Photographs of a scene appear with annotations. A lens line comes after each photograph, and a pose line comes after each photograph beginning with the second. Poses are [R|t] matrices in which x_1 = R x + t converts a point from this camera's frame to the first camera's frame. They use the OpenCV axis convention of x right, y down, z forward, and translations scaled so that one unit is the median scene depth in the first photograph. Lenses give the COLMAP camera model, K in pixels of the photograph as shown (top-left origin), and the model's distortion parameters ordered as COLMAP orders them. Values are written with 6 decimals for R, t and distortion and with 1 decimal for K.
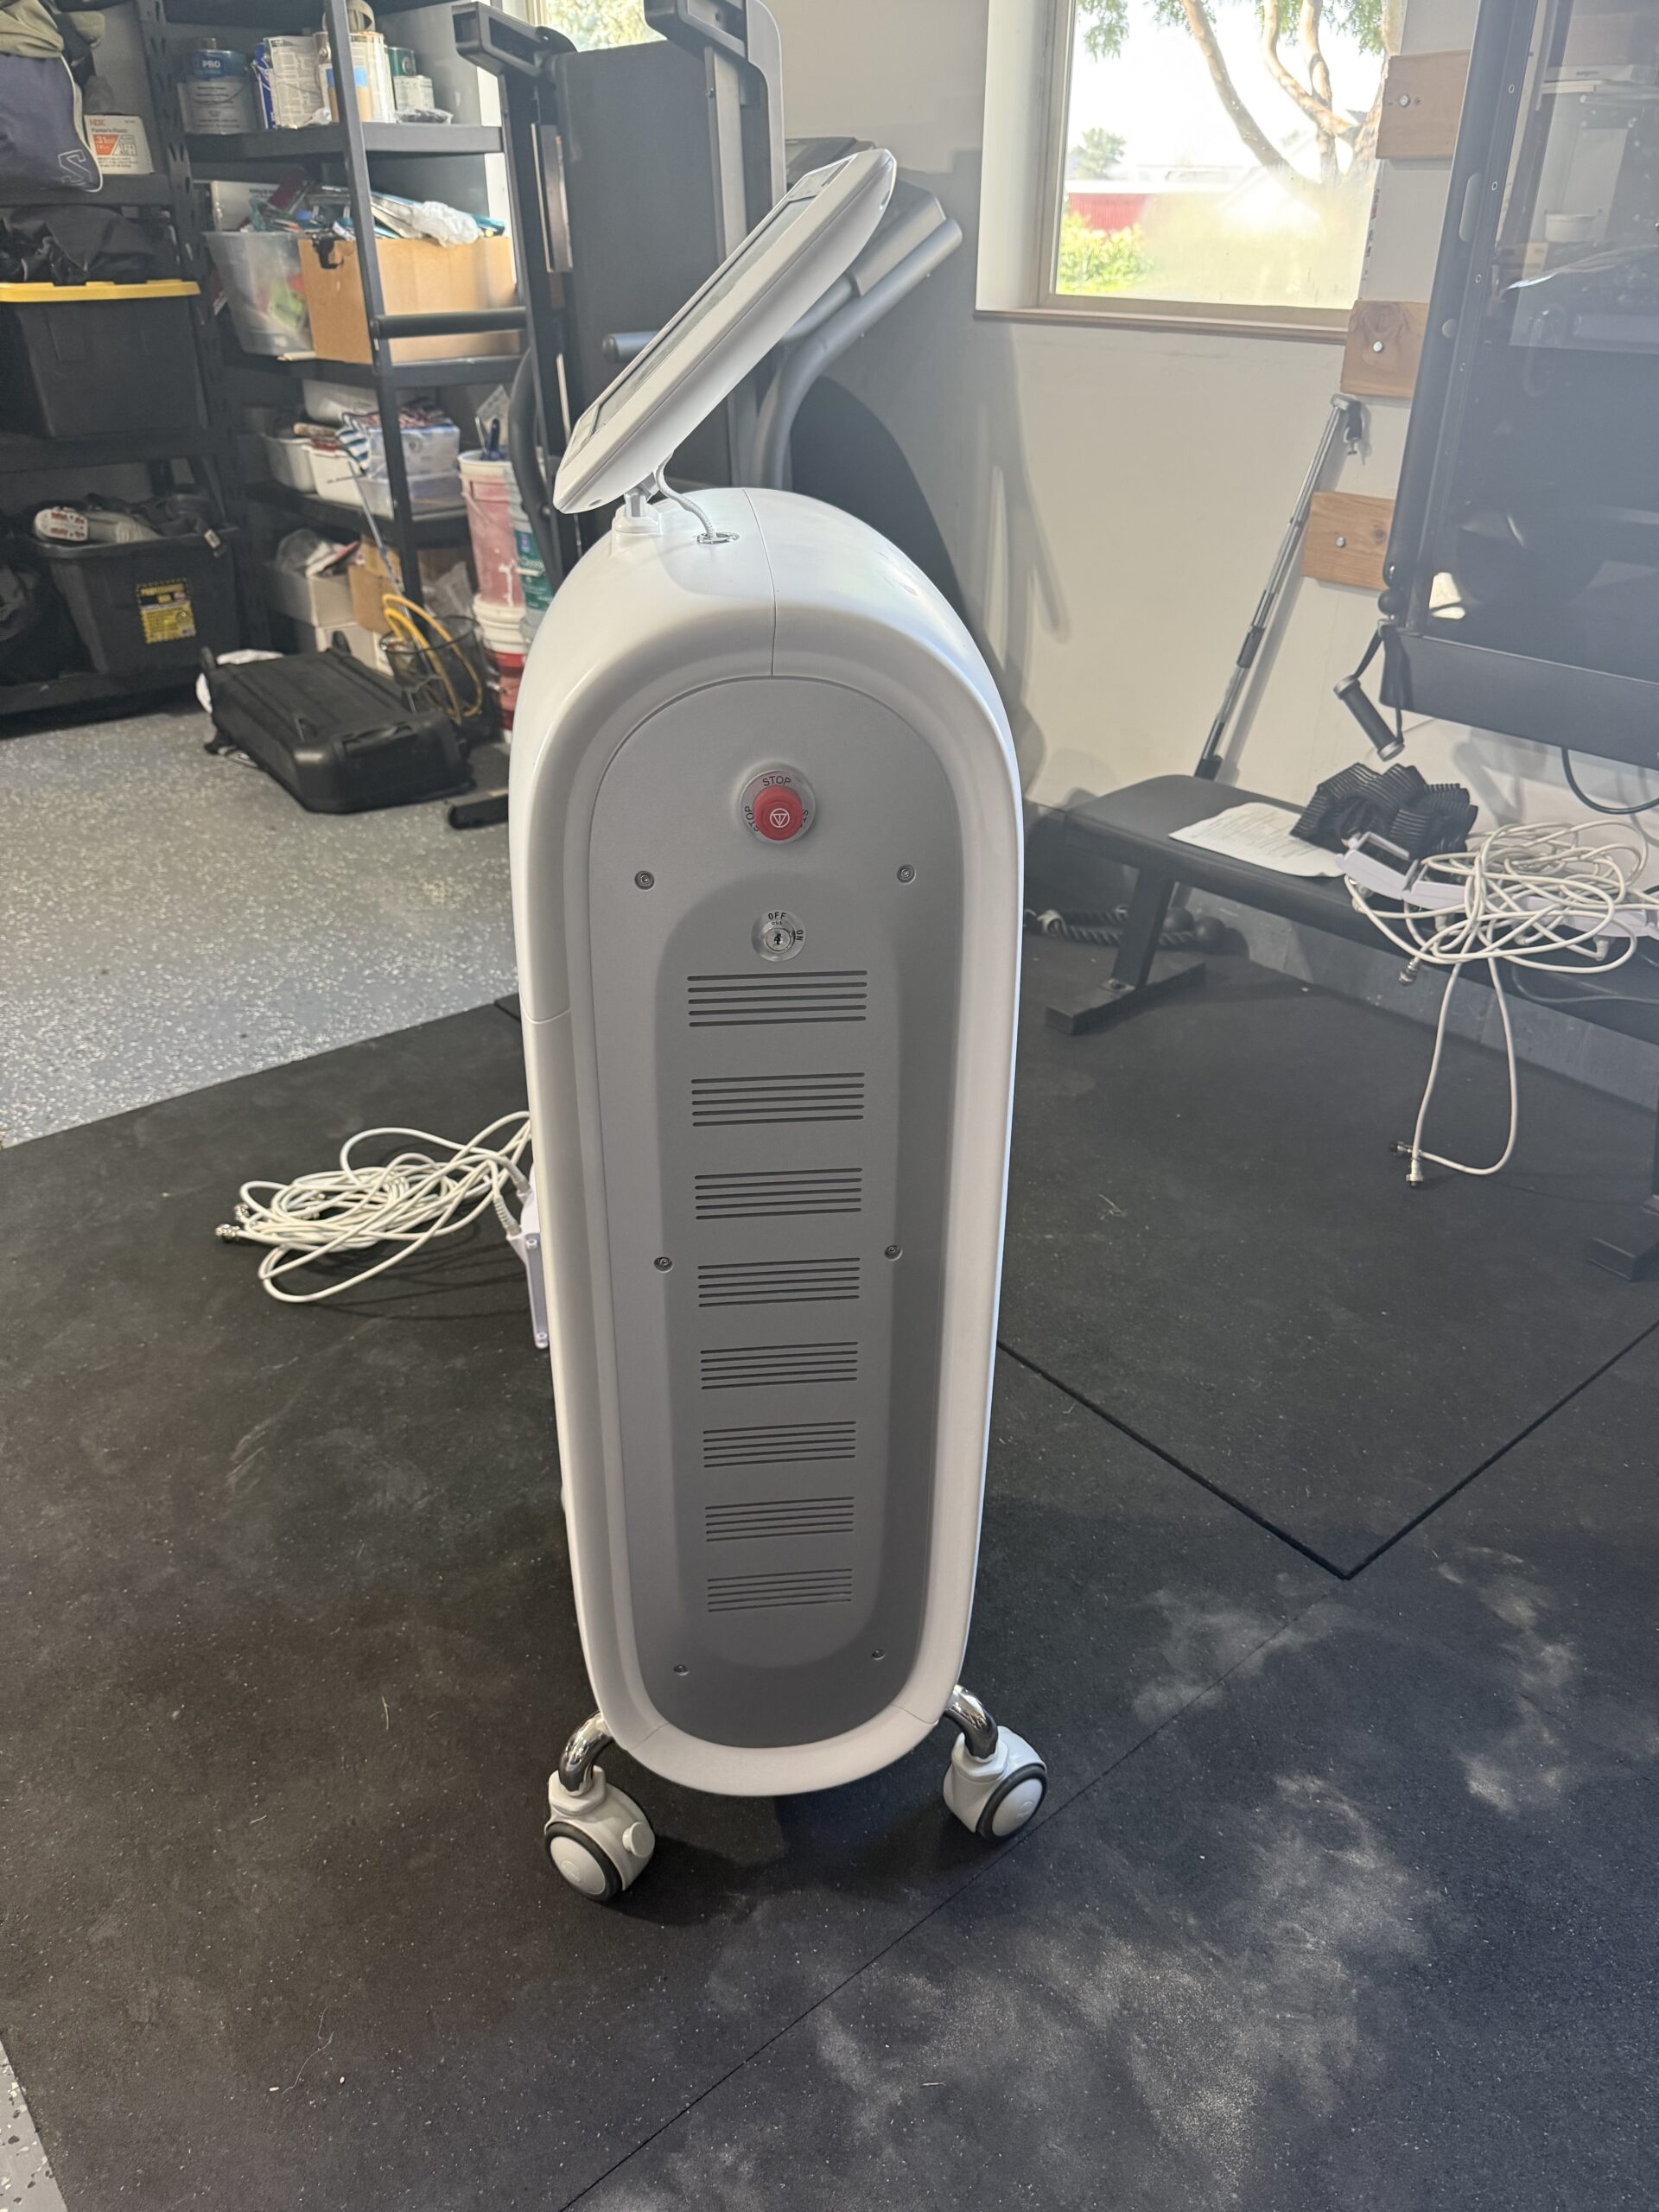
lens RADIAL K [[1599.5, 0, 829.5], [0, 1599.5, 1106.0], [0, 0, 1]] dist [-0.005134, -0.002553]
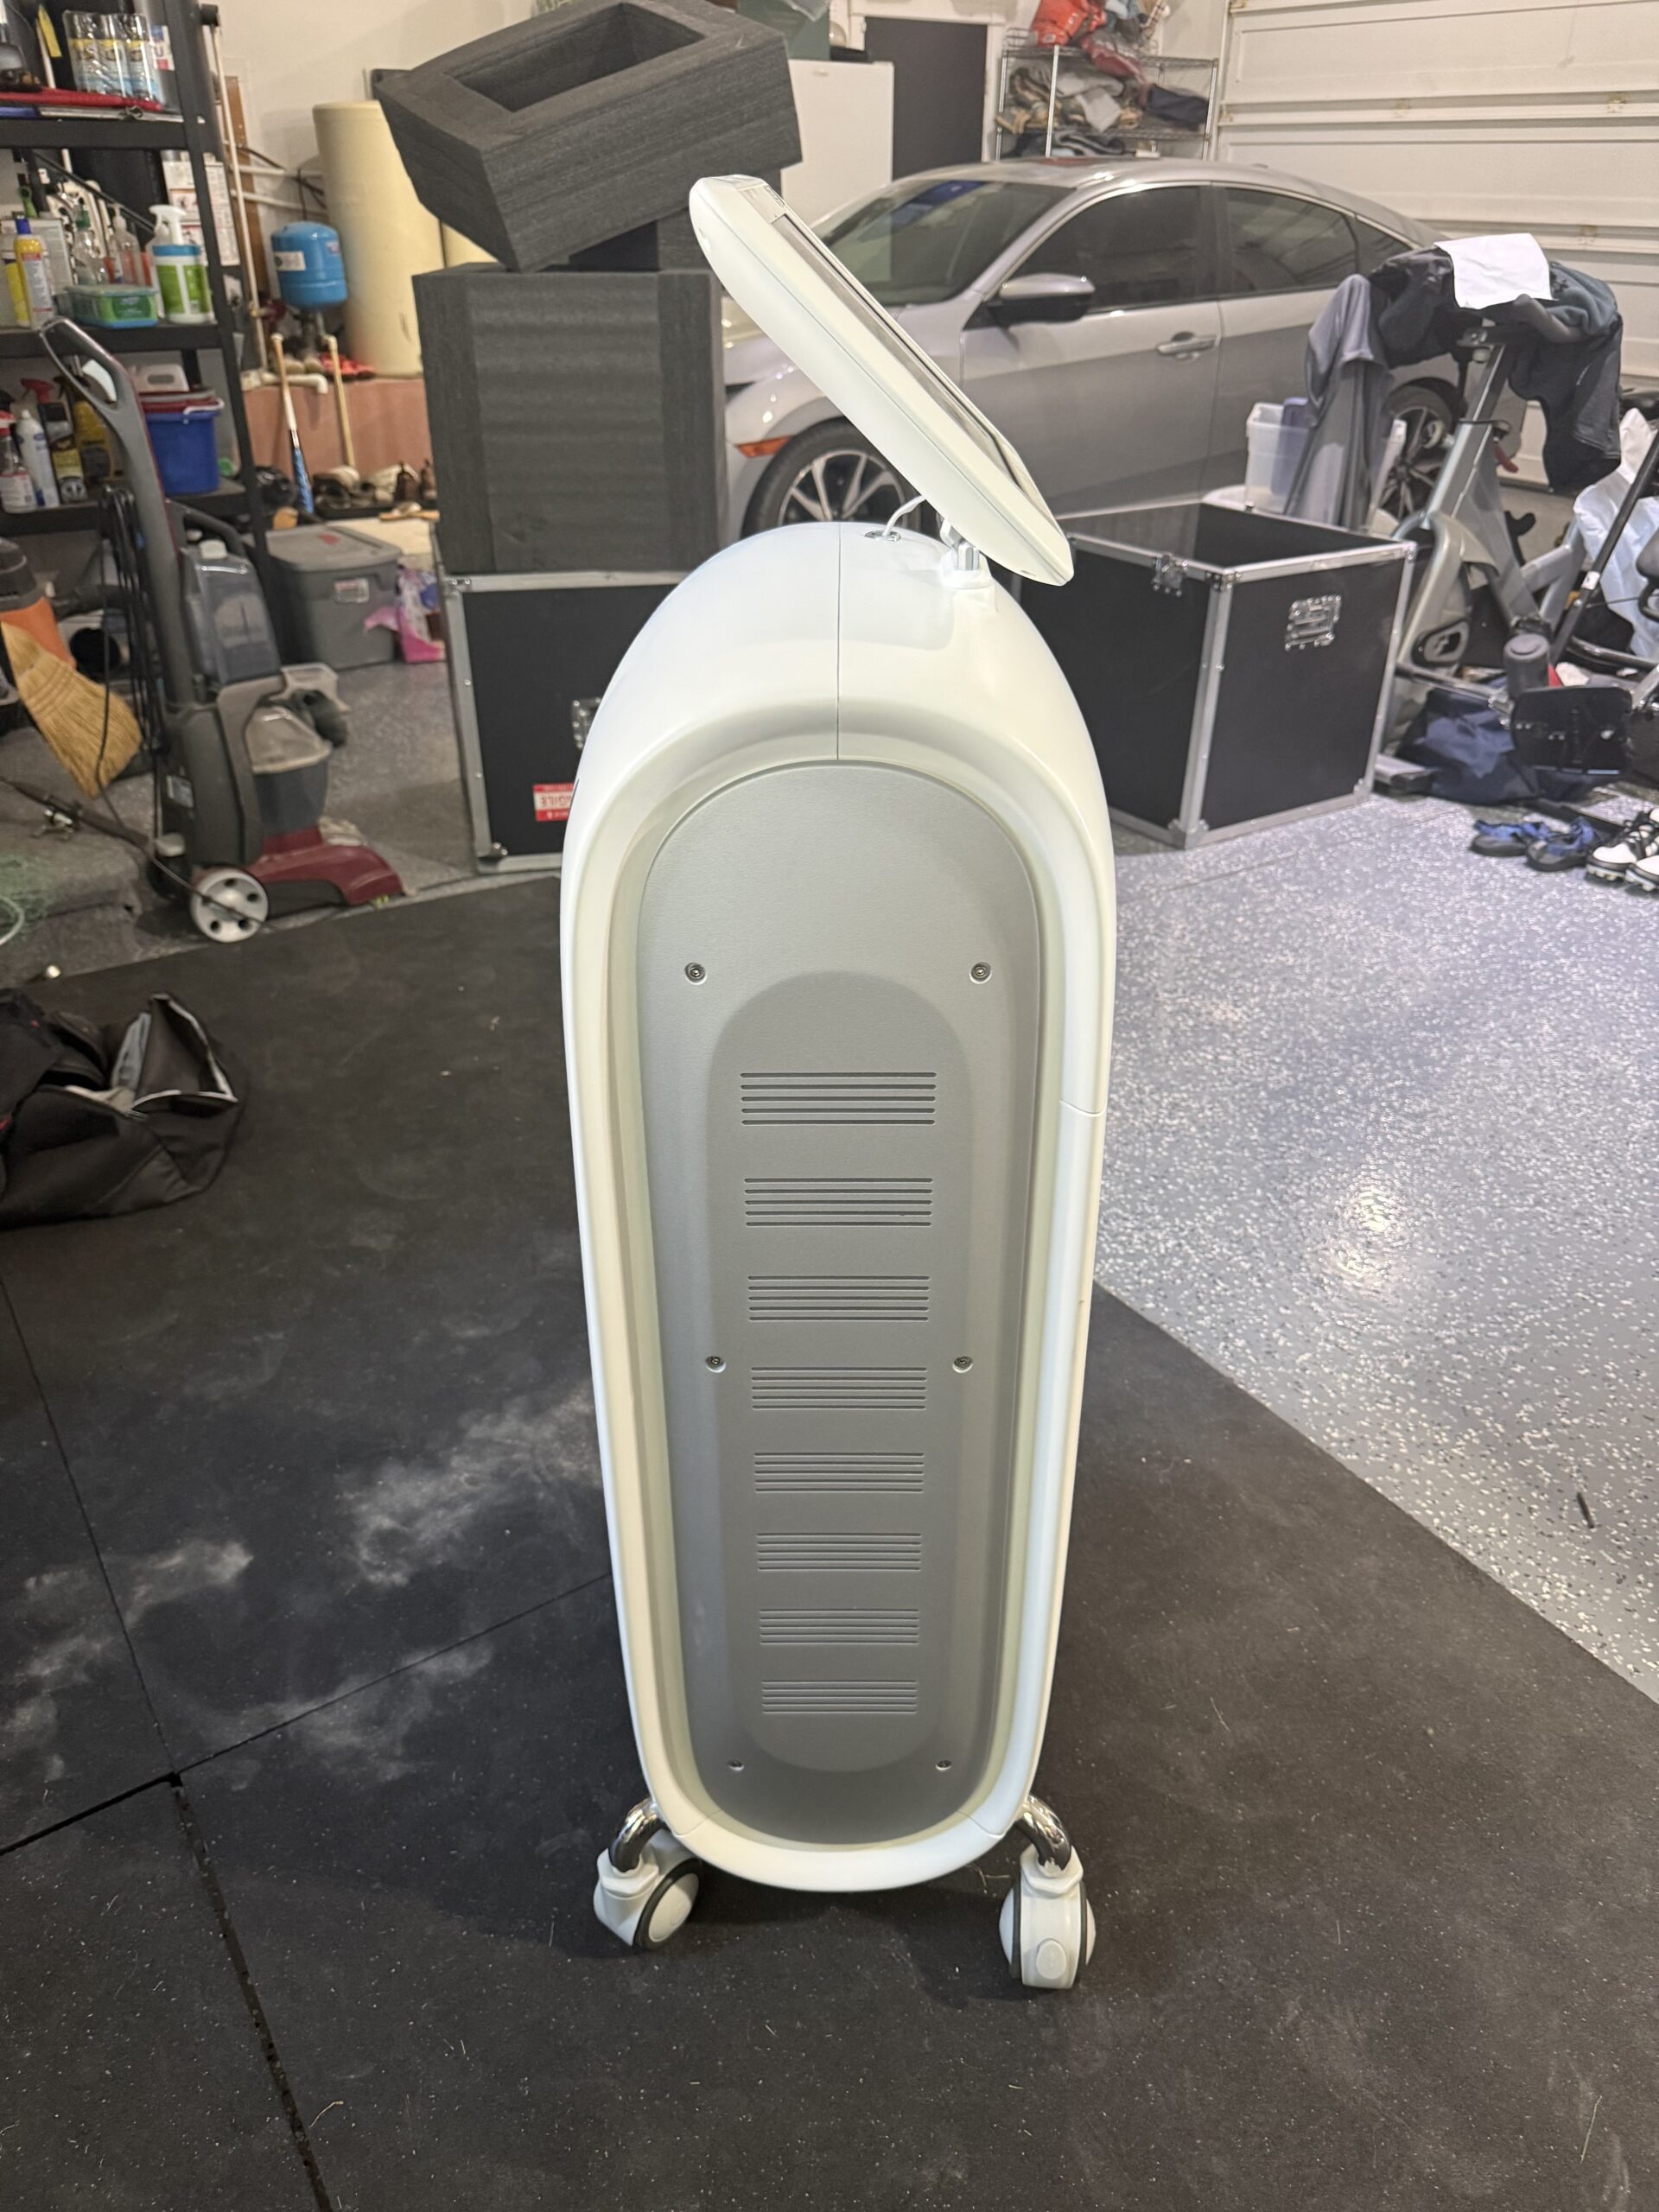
lens RADIAL K [[1583.0, 0, 829.5], [0, 1583.0, 1106.0], [0, 0, 1]] dist [-0.004529, -0.007275]
pose [[-0.993999, -0.070775, 0.083408, -0.034093], [0.035318, 0.514015, 0.857054, -0.264647], [-0.103531, 0.854856, -0.508431, 0.464203]]
